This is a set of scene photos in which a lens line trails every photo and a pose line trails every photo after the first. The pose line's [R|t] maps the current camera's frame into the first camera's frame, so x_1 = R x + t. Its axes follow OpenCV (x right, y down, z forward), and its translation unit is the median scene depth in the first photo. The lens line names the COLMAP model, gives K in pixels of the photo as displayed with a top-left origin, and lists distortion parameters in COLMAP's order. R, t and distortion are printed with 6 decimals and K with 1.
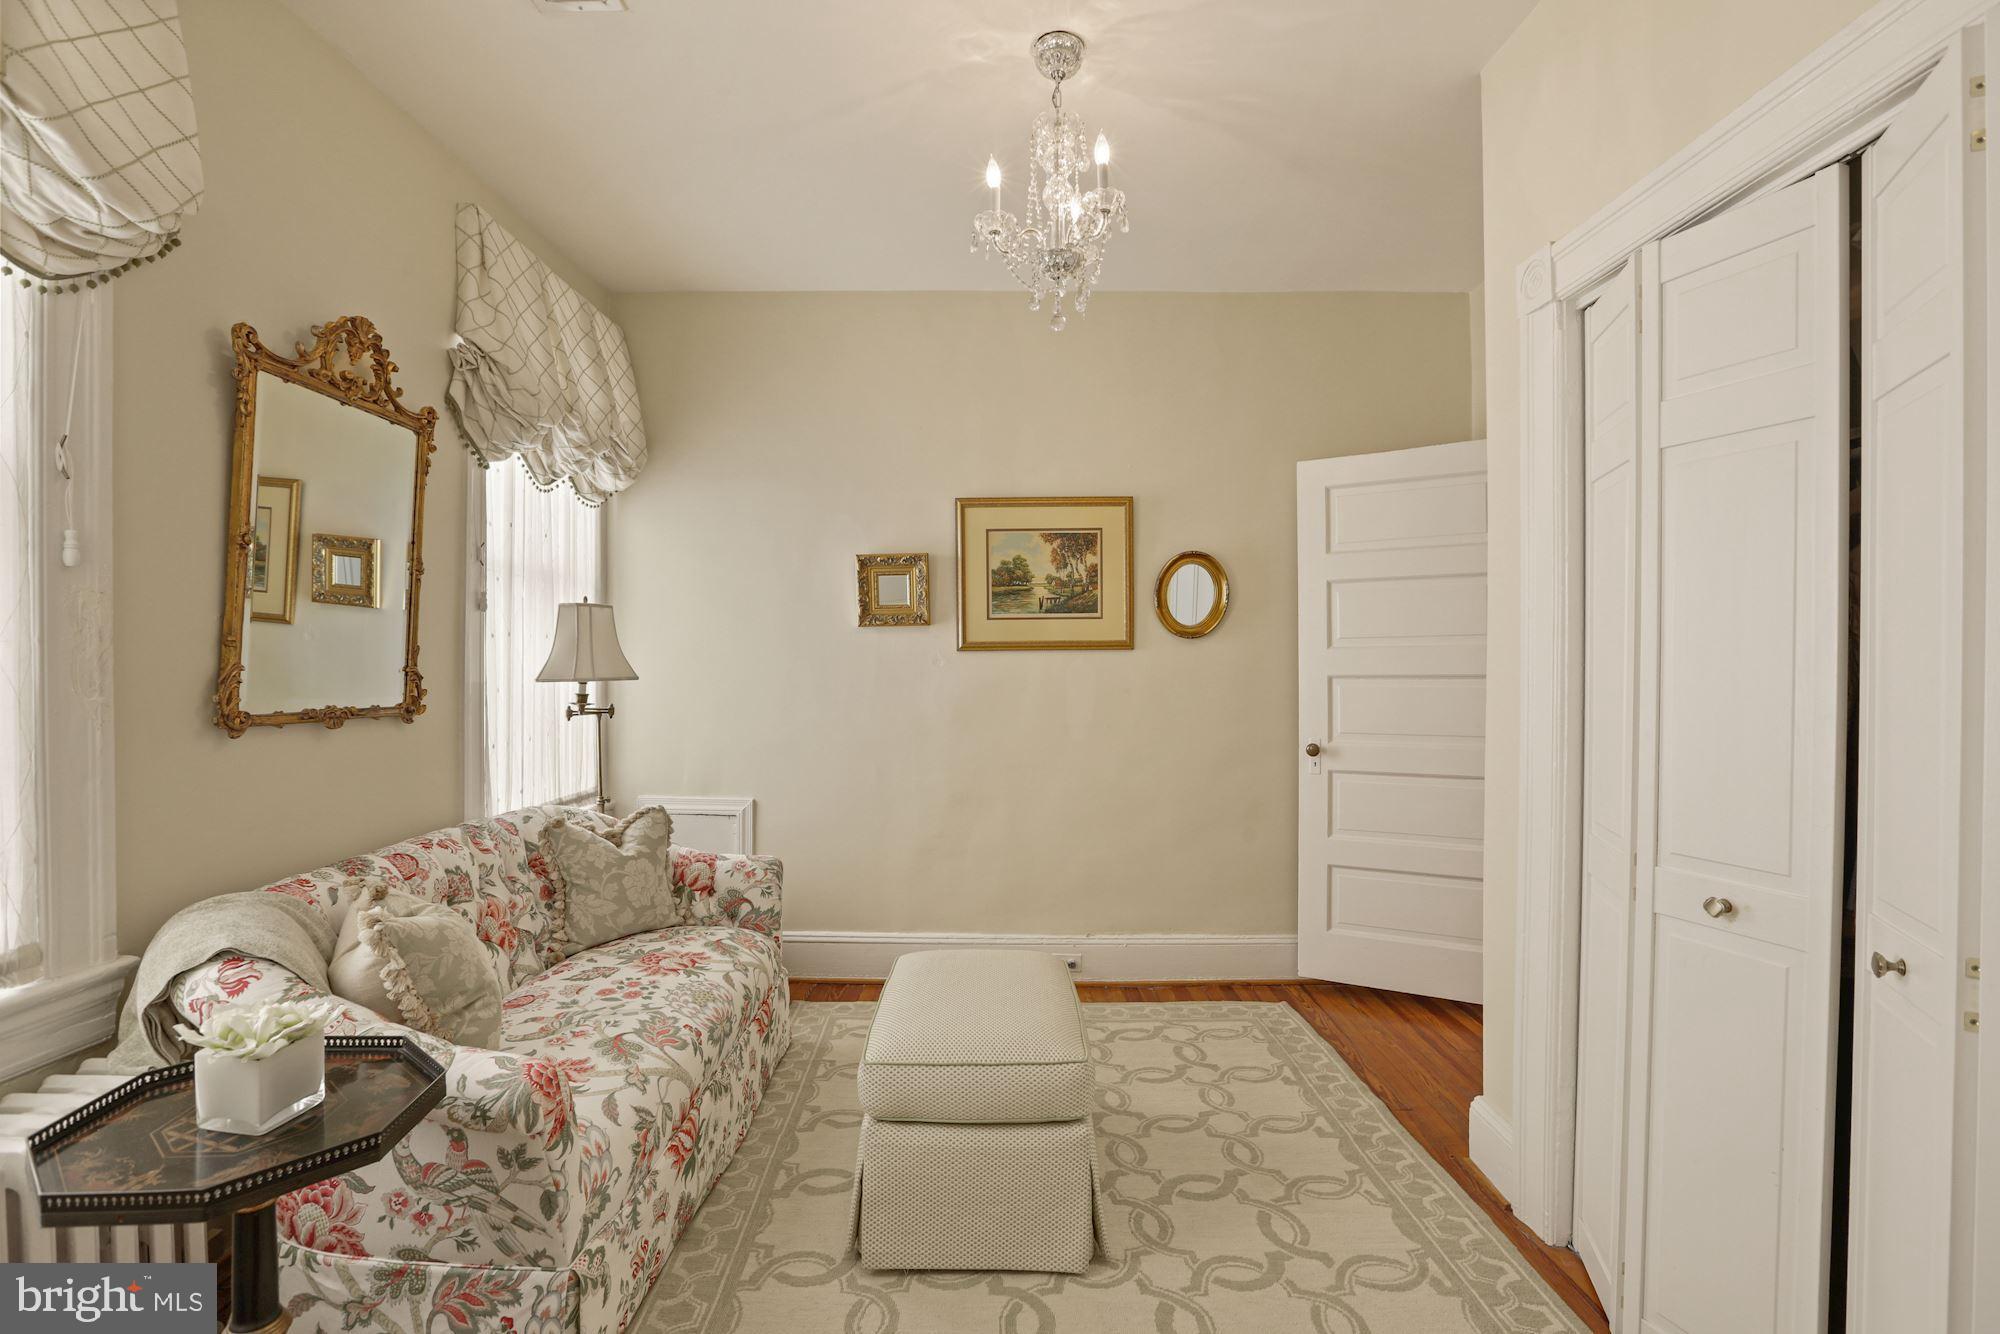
lens RADIAL K [[900.7, 0, 994.1], [0, 900.7, 670.3], [0, 0, 1]] dist [-0.053774, 0.021434]
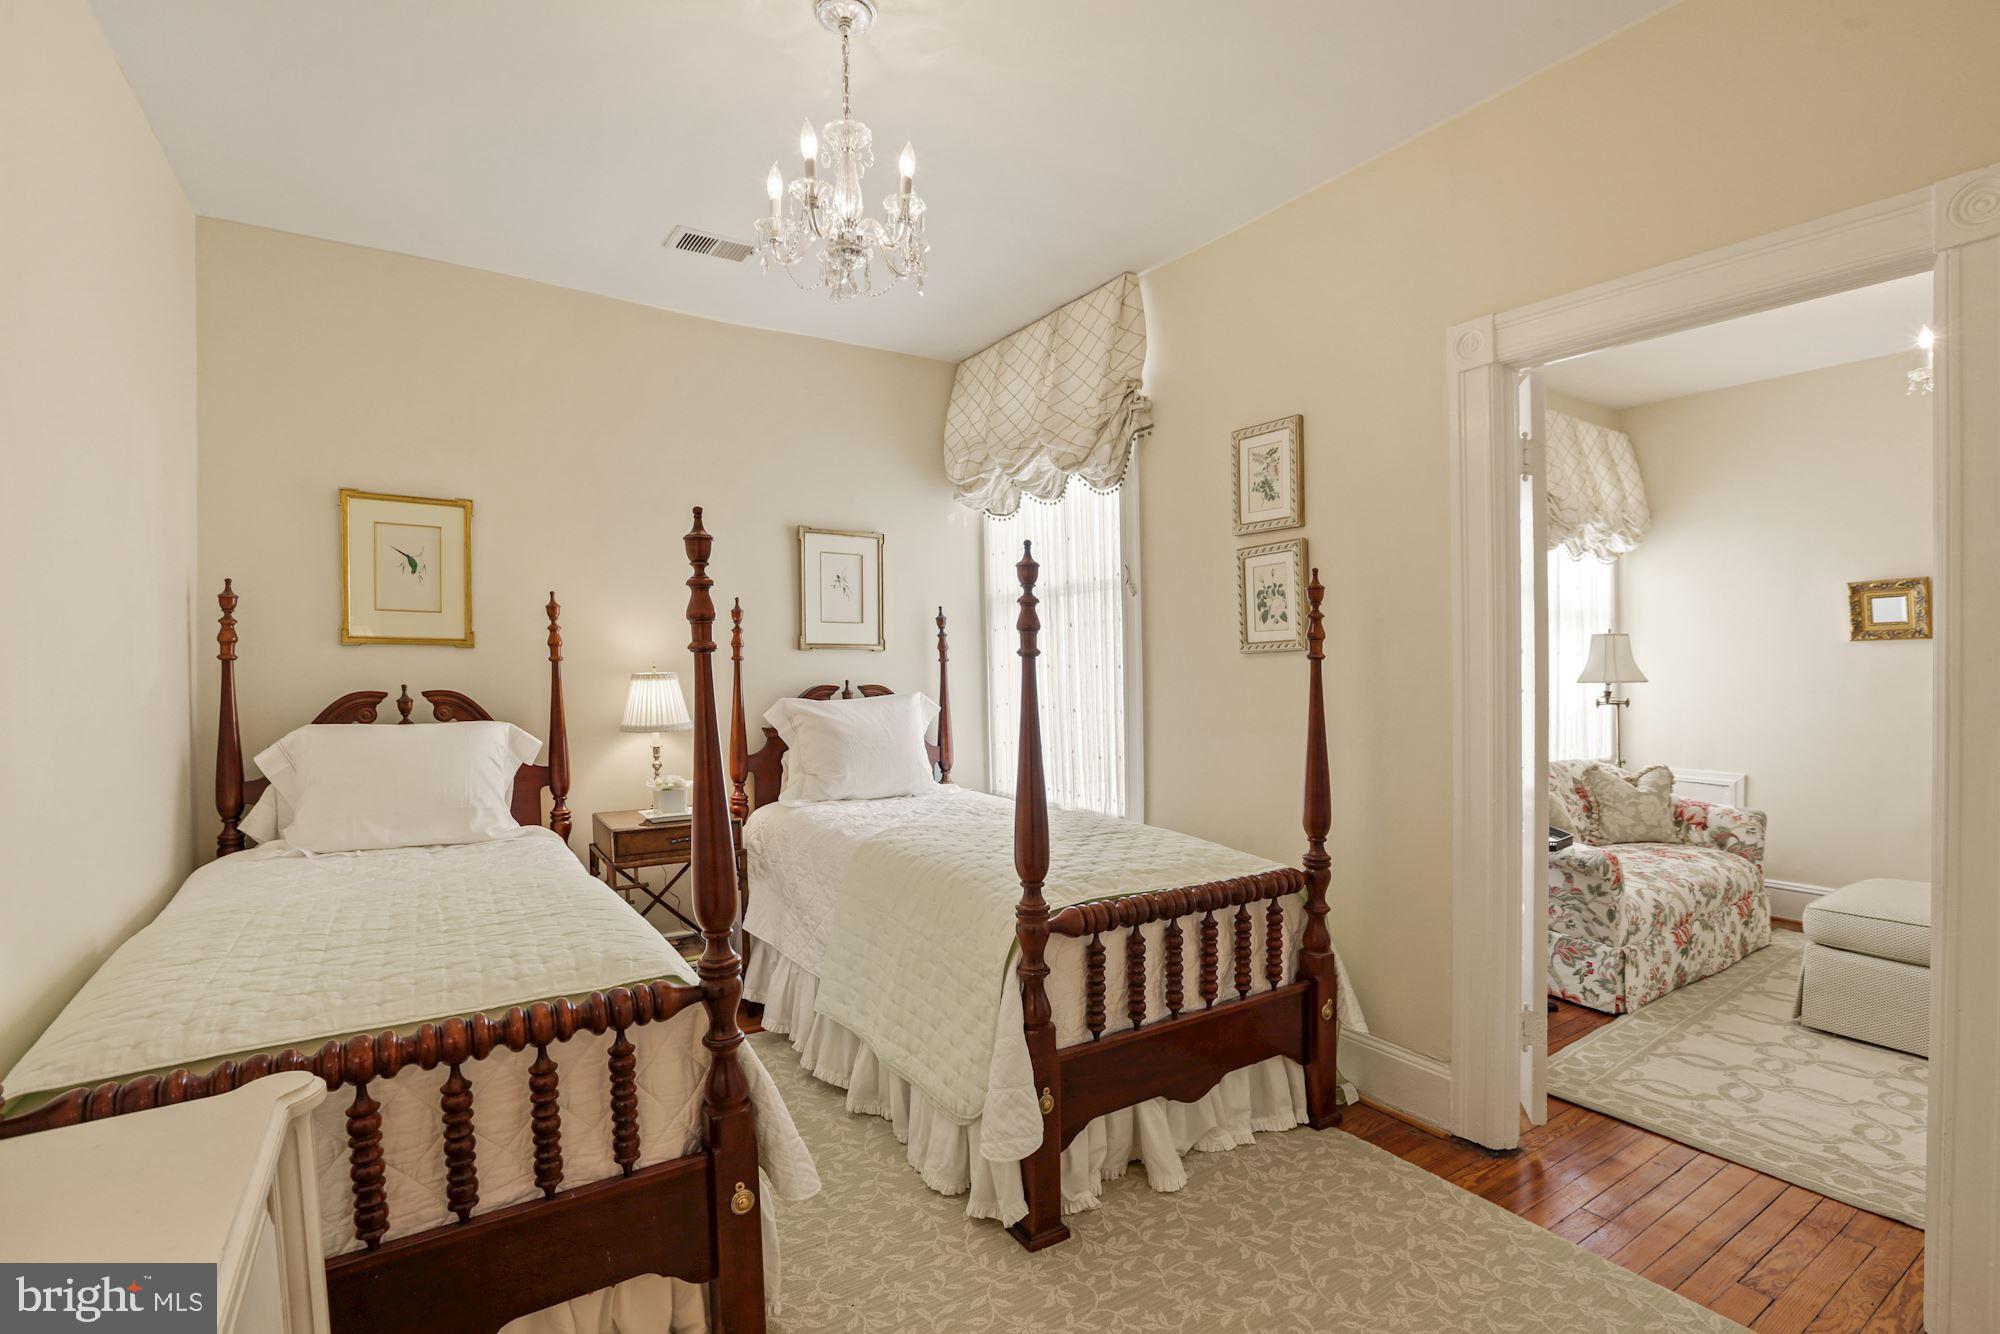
lens RADIAL K [[900.7, 0, 994.1], [0, 900.7, 670.3], [0, 0, 1]] dist [-0.053774, 0.021434]
pose [[0.545025, -0.003342, -0.838413, 0.260345], [-0.002969, 0.999978, -0.005915, 0.002337], [0.838415, 0.005713, 0.545003, -0.779064]]
